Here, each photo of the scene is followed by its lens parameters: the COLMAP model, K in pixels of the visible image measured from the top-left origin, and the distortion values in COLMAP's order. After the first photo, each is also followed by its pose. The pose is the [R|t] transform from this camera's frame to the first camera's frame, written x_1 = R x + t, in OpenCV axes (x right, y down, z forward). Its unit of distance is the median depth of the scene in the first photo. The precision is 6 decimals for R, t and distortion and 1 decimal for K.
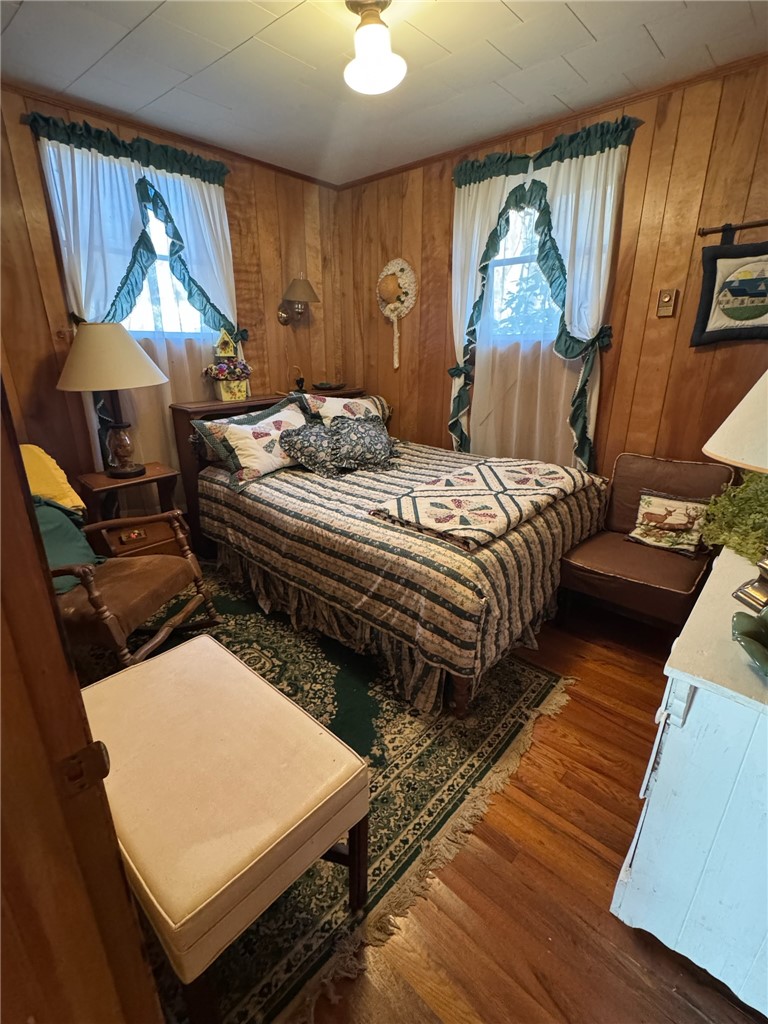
lens RADIAL K [[481.3, 0, 391.1], [0, 481.3, 508.9], [0, 0, 1]] dist [-0.002404, 0.000064]
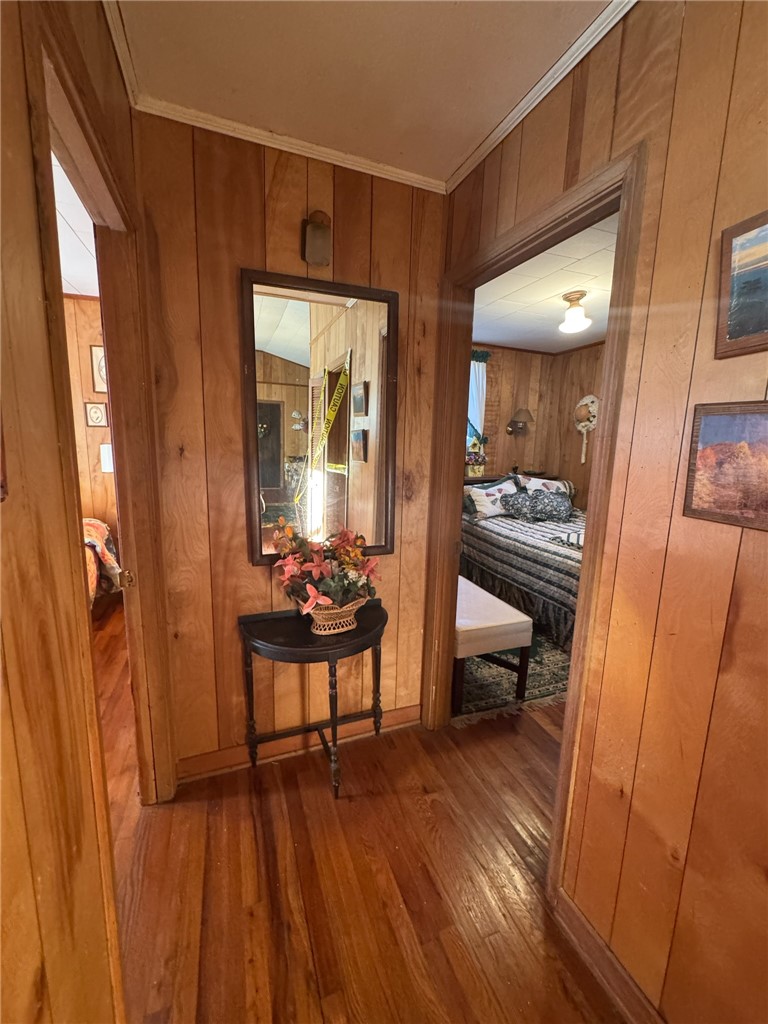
lens RADIAL K [[408.9, 0, 386.4], [0, 408.9, 508.2], [0, 0, 1]] dist [-0.002155, -0.000293]
pose [[0.890383, 0.091330, -0.445957, 0.058736], [-0.169658, 0.975662, -0.138922, 0.155889], [0.422415, 0.199354, 0.884208, -0.442693]]
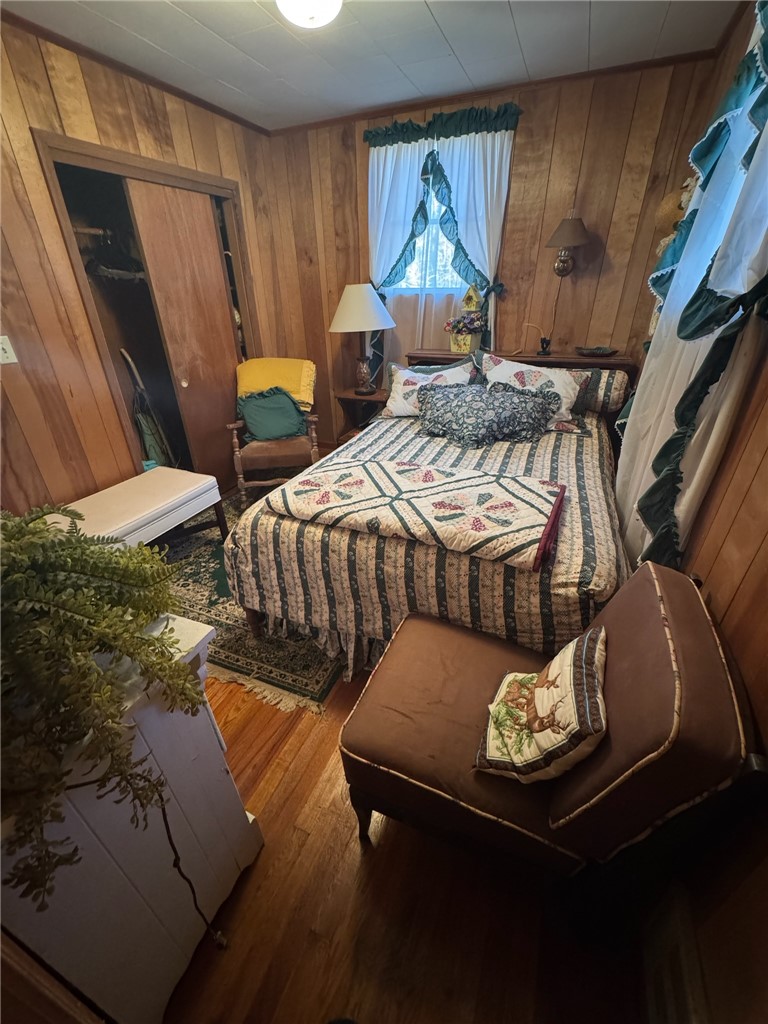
lens RADIAL K [[408.9, 0, 389.8], [0, 408.9, 510.9], [0, 0, 1]] dist [-0.002155, -0.000293]
pose [[0.315847, 0.445259, -0.837846, 0.650435], [-0.300742, 0.884497, 0.356678, -0.207724], [0.899886, 0.139320, 0.413274, 0.559027]]
